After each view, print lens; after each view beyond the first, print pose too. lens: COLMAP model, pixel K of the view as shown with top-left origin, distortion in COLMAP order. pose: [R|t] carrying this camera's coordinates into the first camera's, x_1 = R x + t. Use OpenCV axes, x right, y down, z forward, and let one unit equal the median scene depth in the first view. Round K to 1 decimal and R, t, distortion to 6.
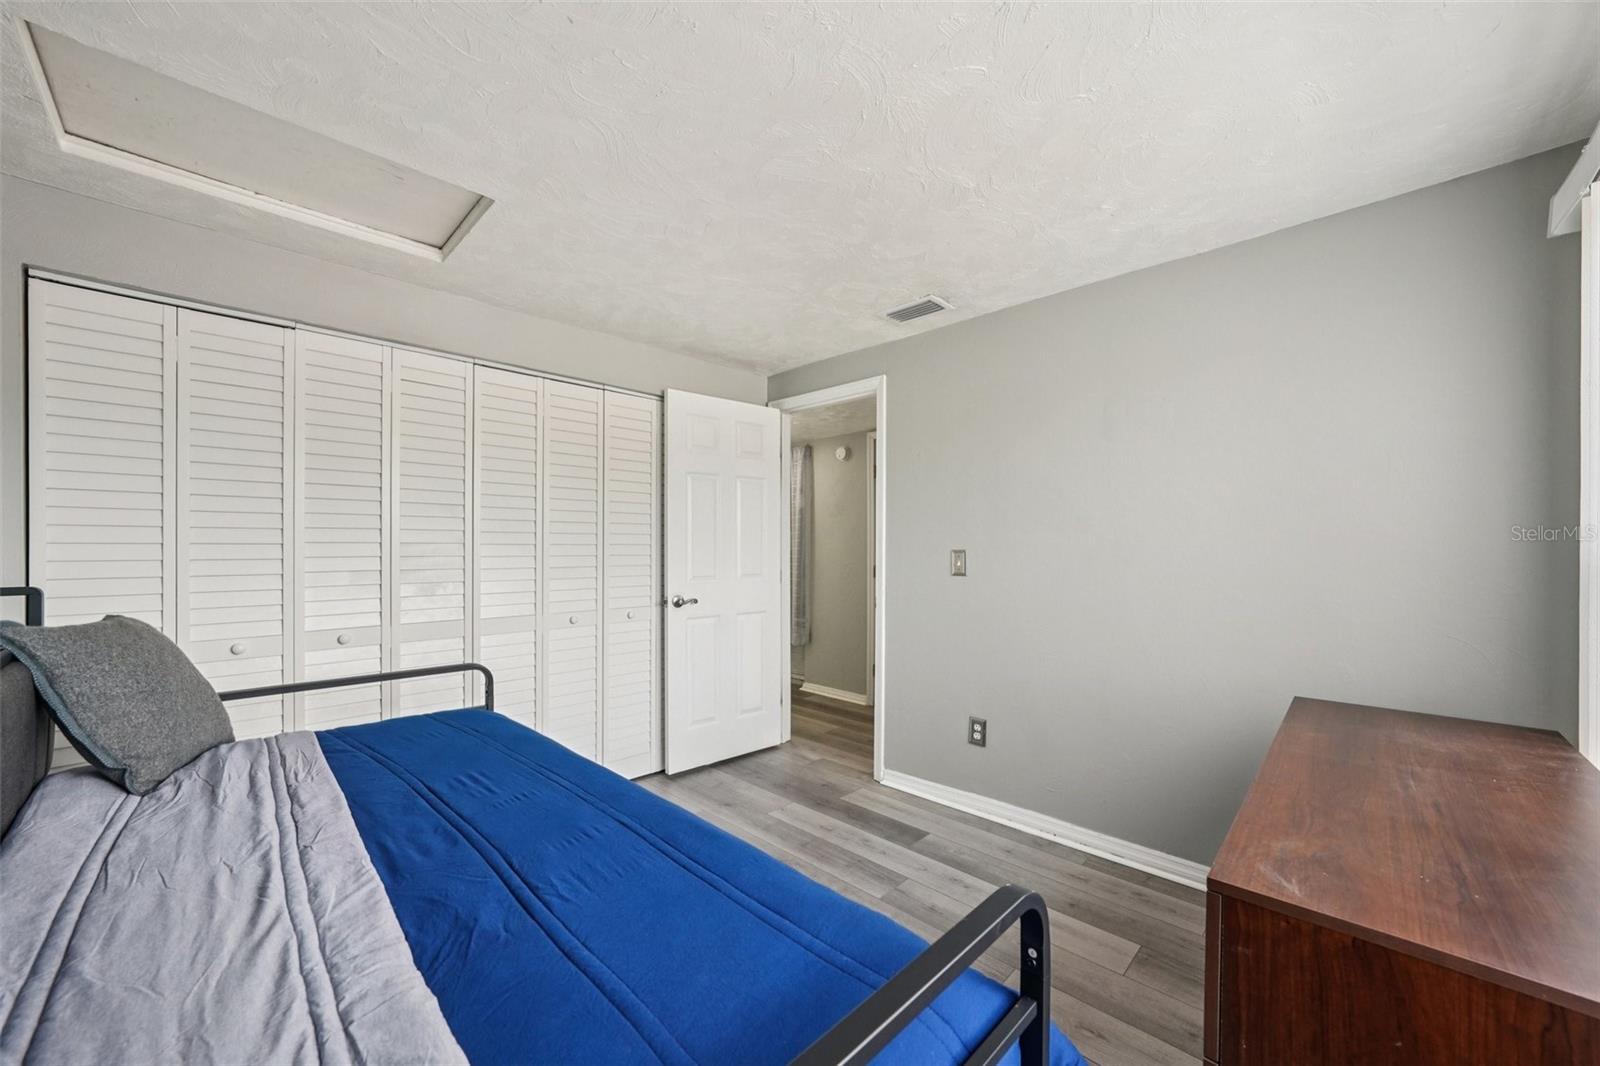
lens RADIAL K [[600.0, 0, 802.3], [0, 600.0, 549.3], [0, 0, 1]] dist [-0.023169, 0.005927]
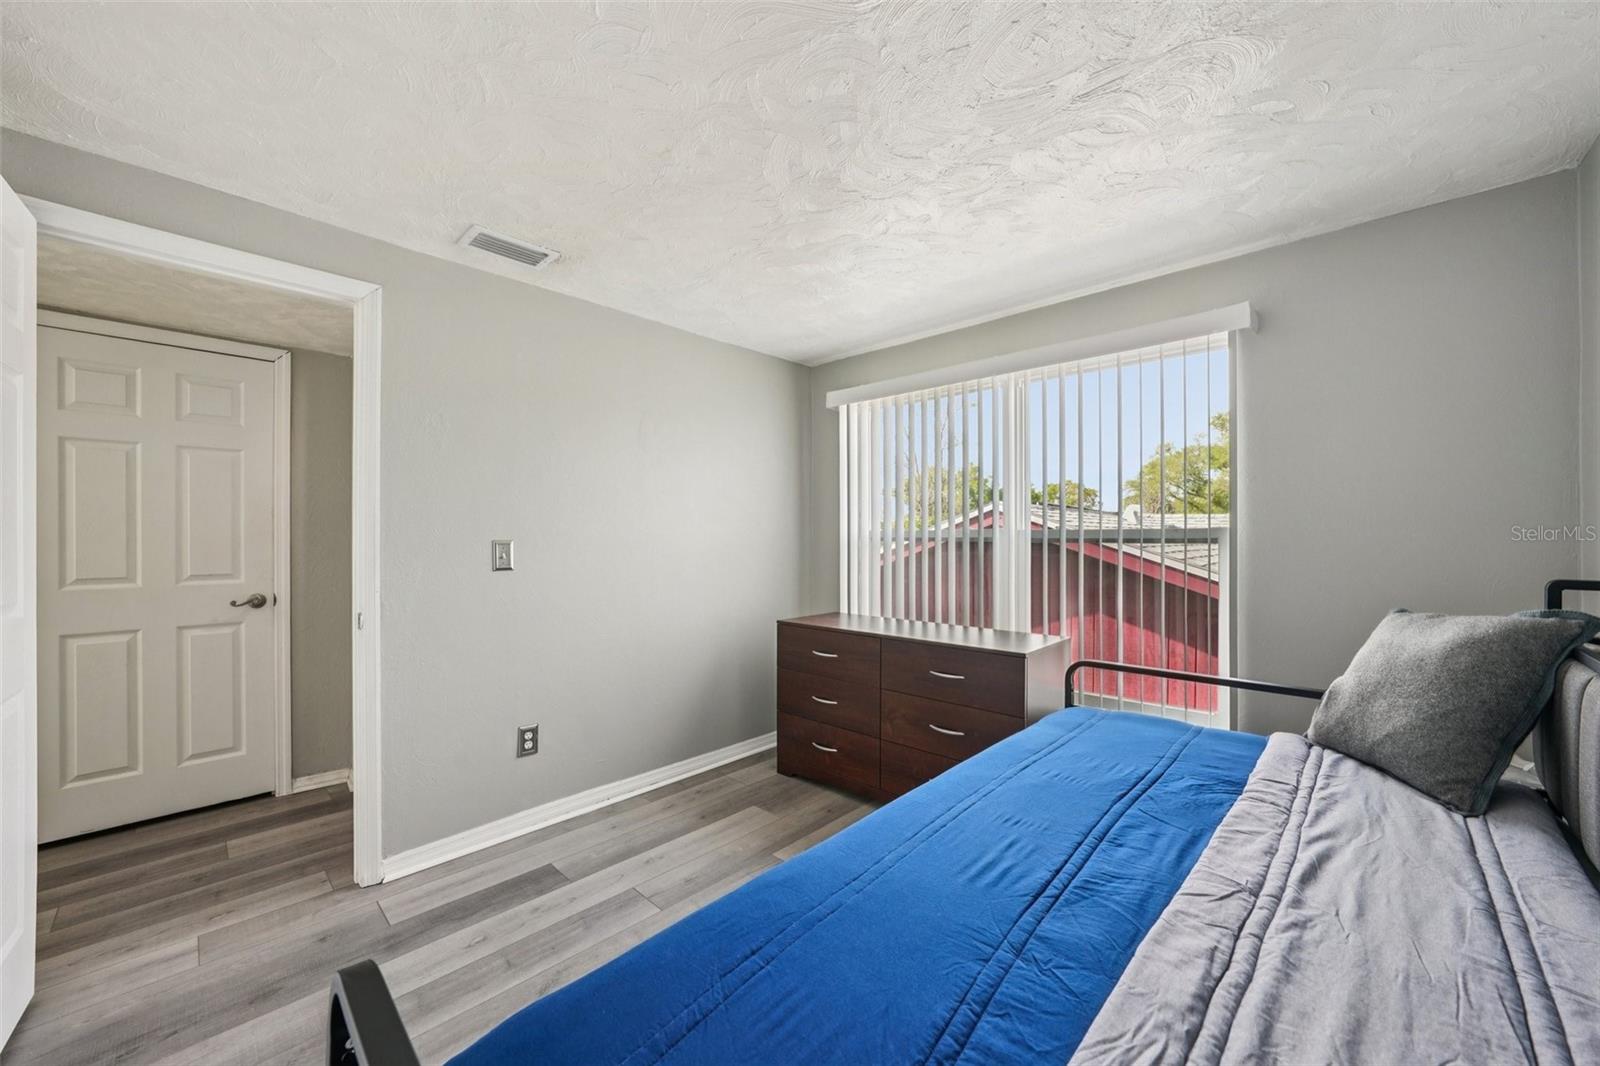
lens RADIAL K [[594.5, 0, 793.4], [0, 594.5, 538.7], [0, 0, 1]] dist [-0.024140, 0.006712]
pose [[0.000616, -0.002934, 0.999996, -0.707039], [0.004504, 0.999986, 0.002932, -0.002884], [-0.999990, 0.004502, 0.000630, 0.695662]]
